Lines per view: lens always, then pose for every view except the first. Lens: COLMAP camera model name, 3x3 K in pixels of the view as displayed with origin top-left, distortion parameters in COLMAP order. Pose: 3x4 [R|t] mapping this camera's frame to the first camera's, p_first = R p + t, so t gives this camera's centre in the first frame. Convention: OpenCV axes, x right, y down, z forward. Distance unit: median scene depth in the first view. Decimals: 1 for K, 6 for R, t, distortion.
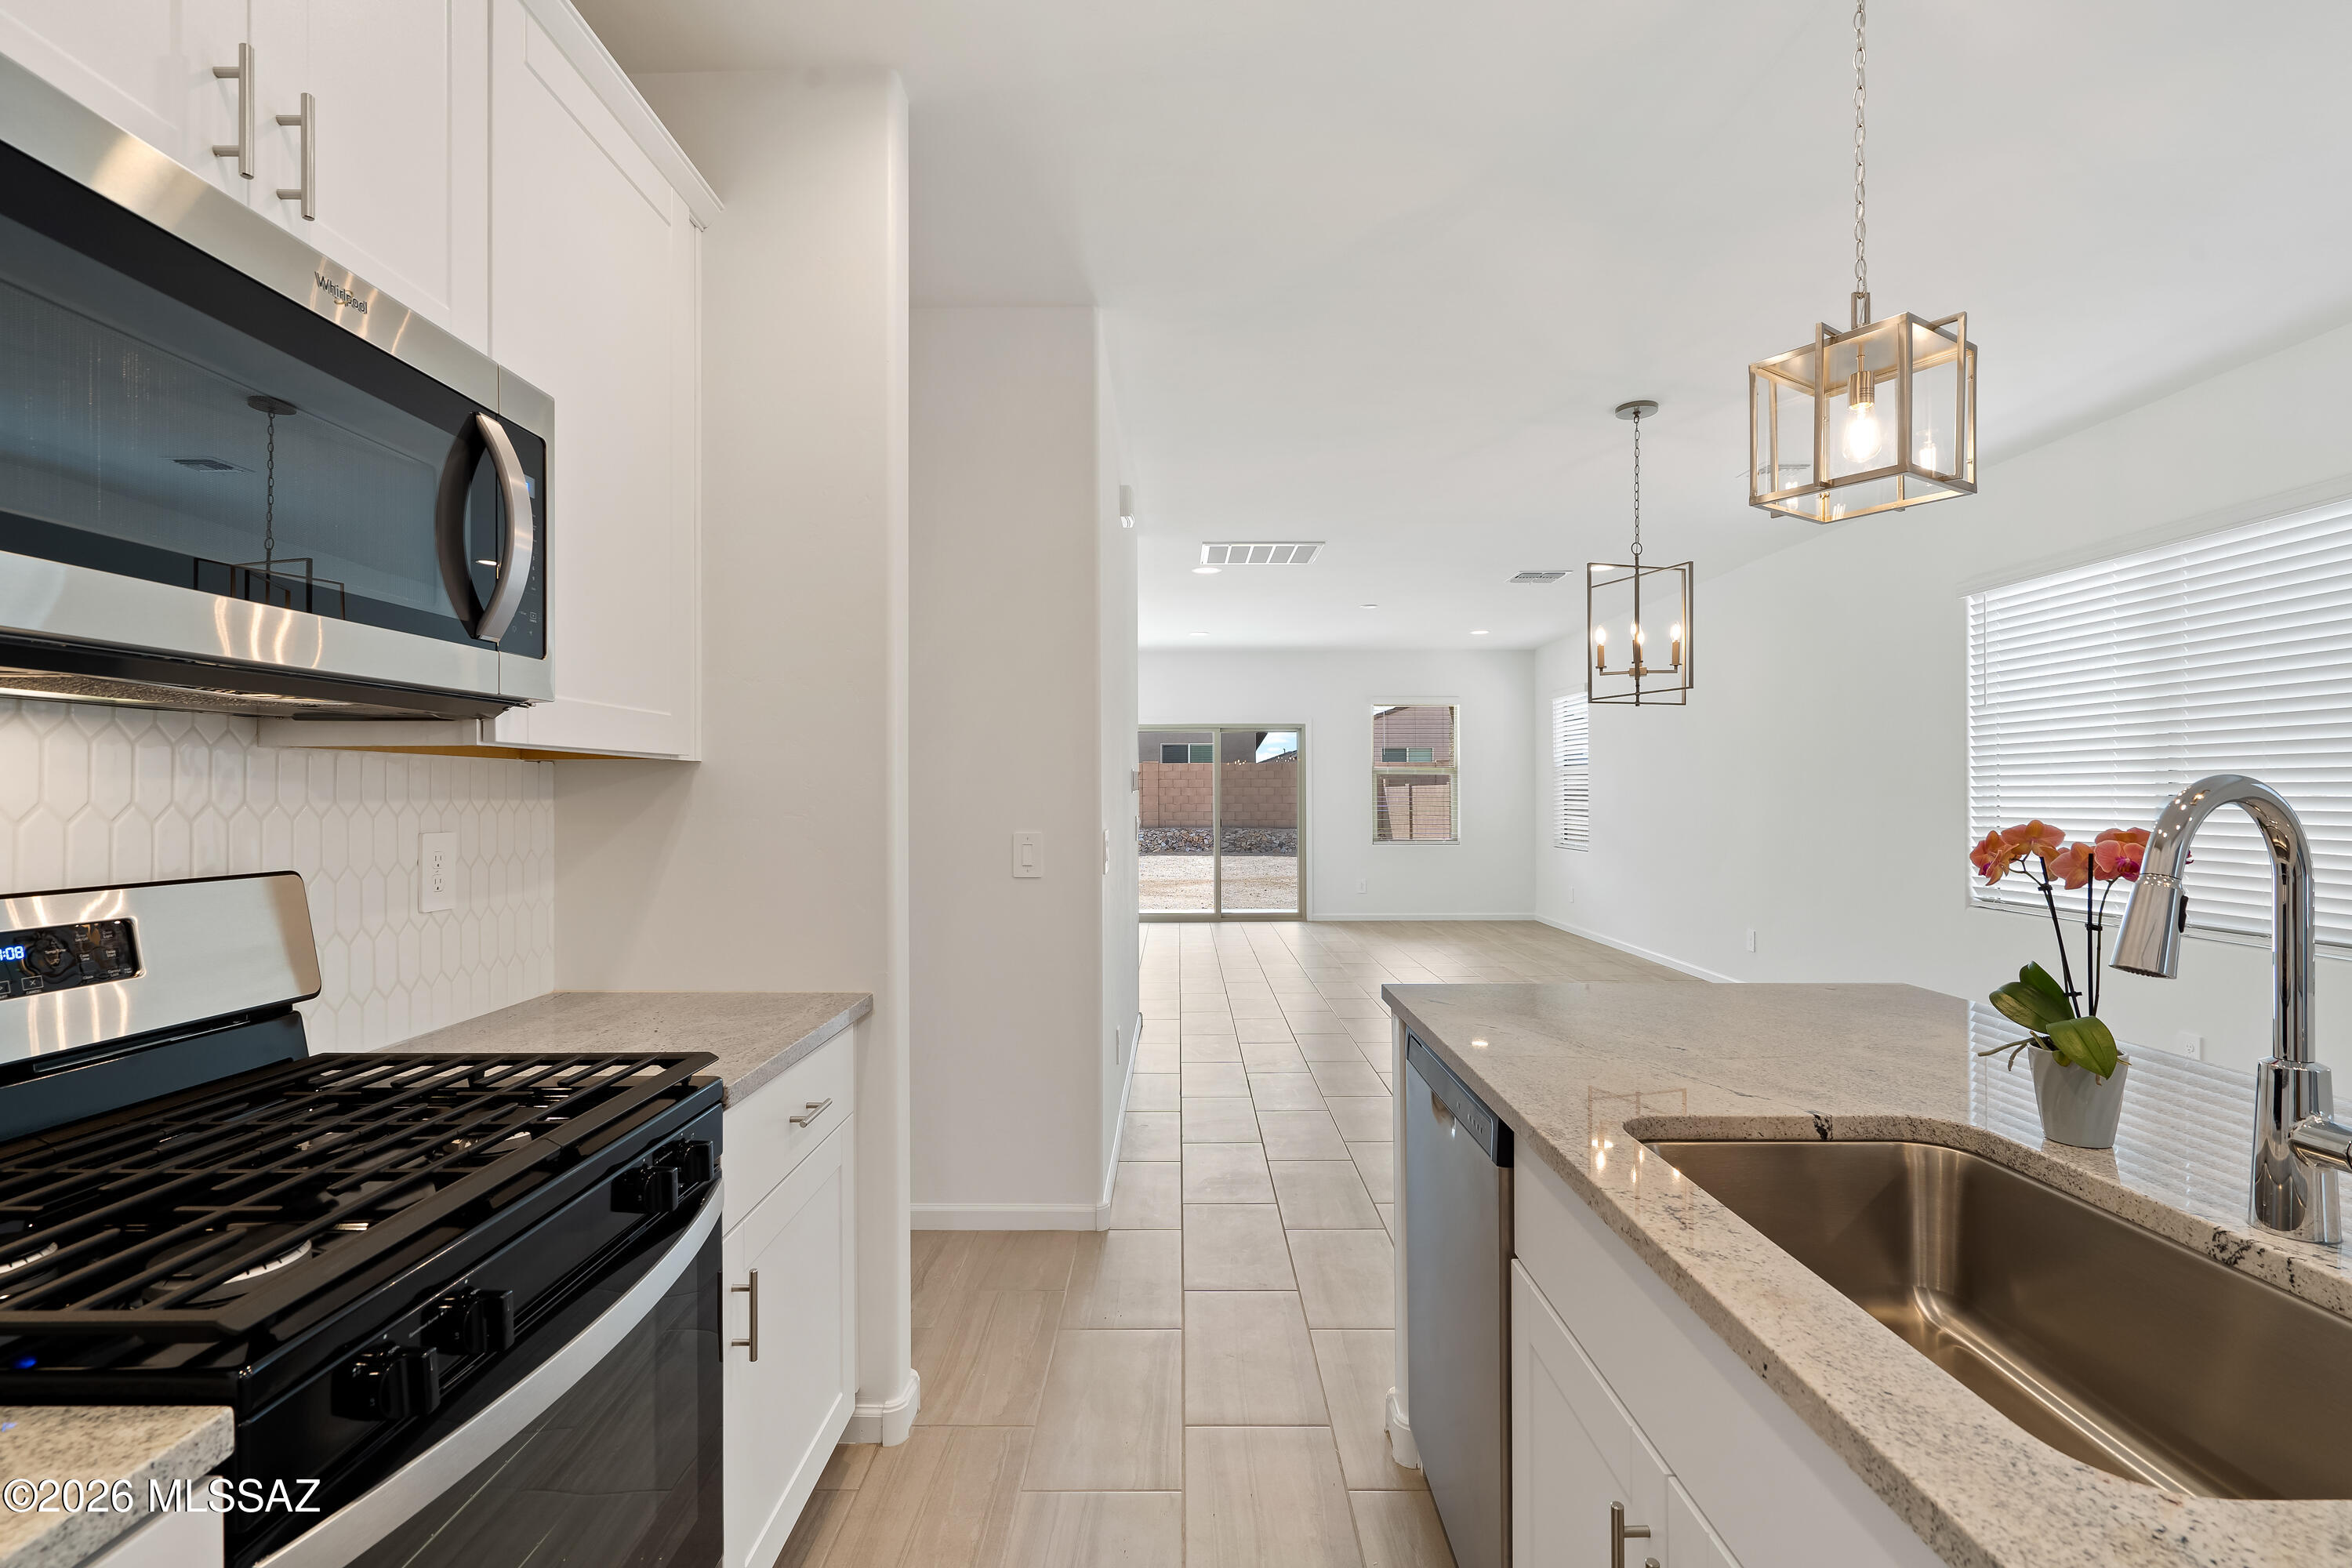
lens RADIAL K [[1085.0, 0, 1169.2], [0, 1085.0, 809.8], [0, 0, 1]] dist [-0.008007, 0.003681]
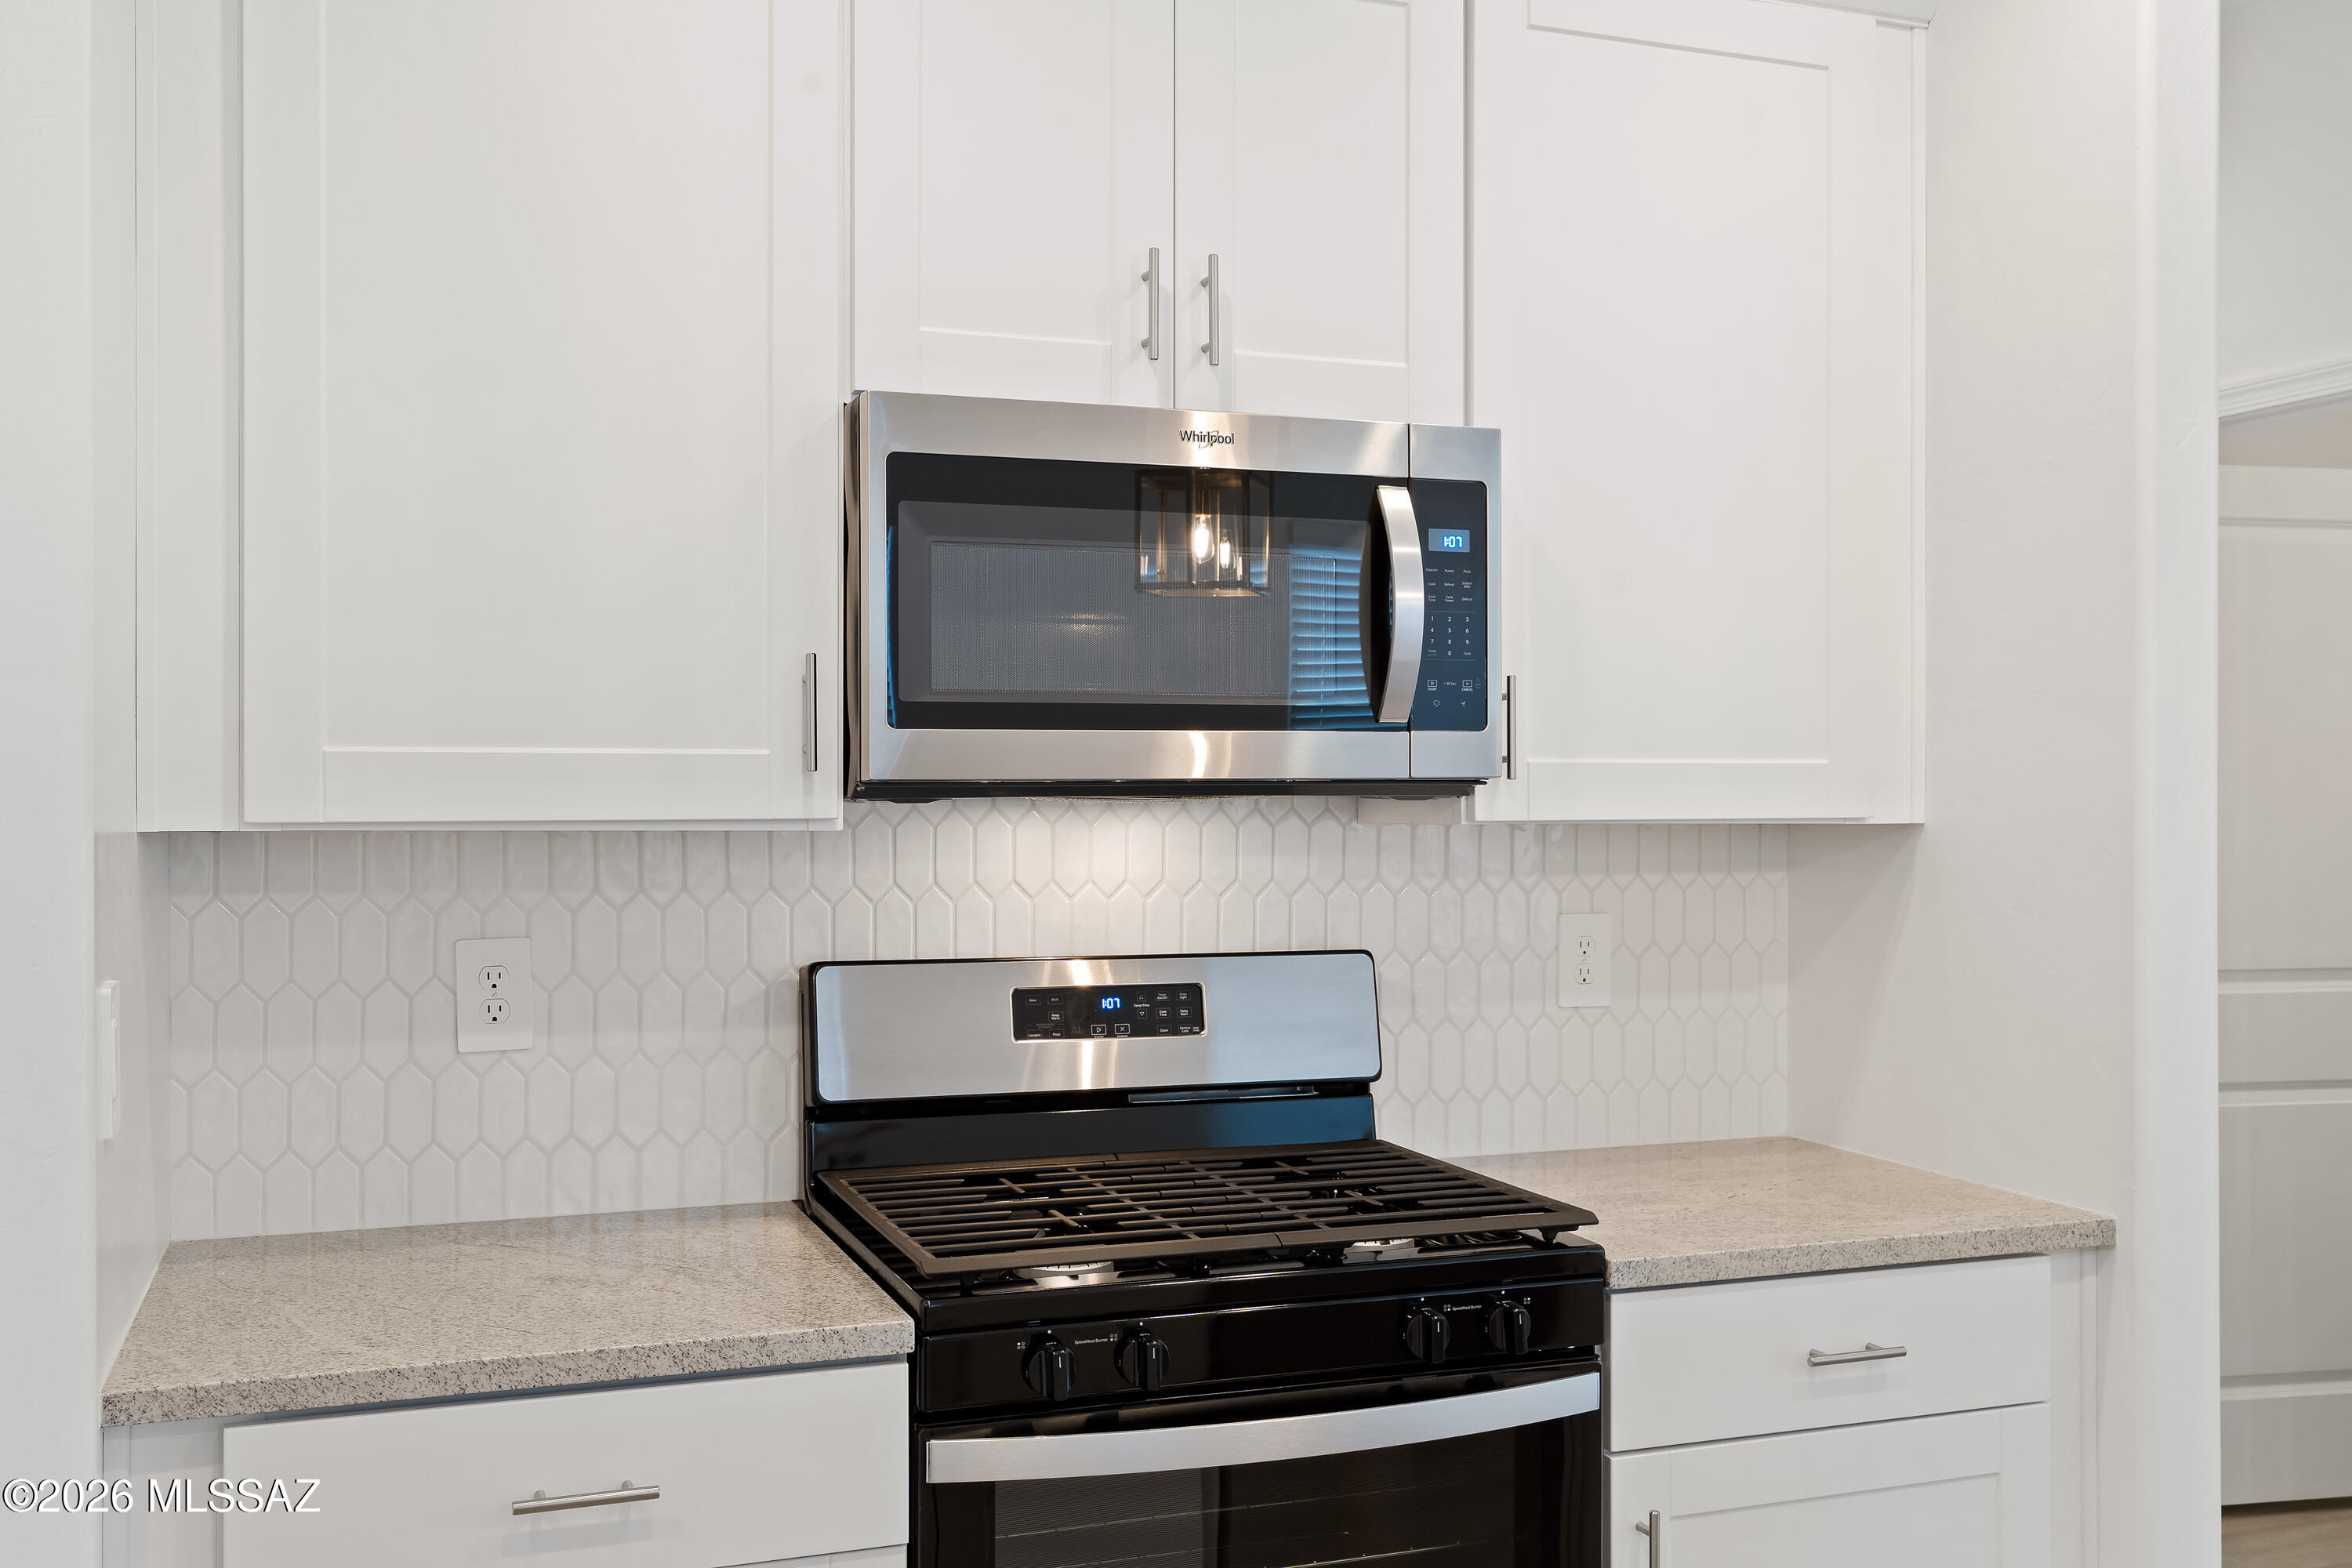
lens RADIAL K [[2200.9, 0, 1181.3], [0, 2200.9, 800.7], [0, 0, 1]] dist [-0.031041, 0.000000]
pose [[0.326348, 0.003791, -0.945242, 1.070165], [-0.012294, 0.999924, -0.000234, -0.079918], [0.945170, 0.011698, 0.326370, 0.190110]]
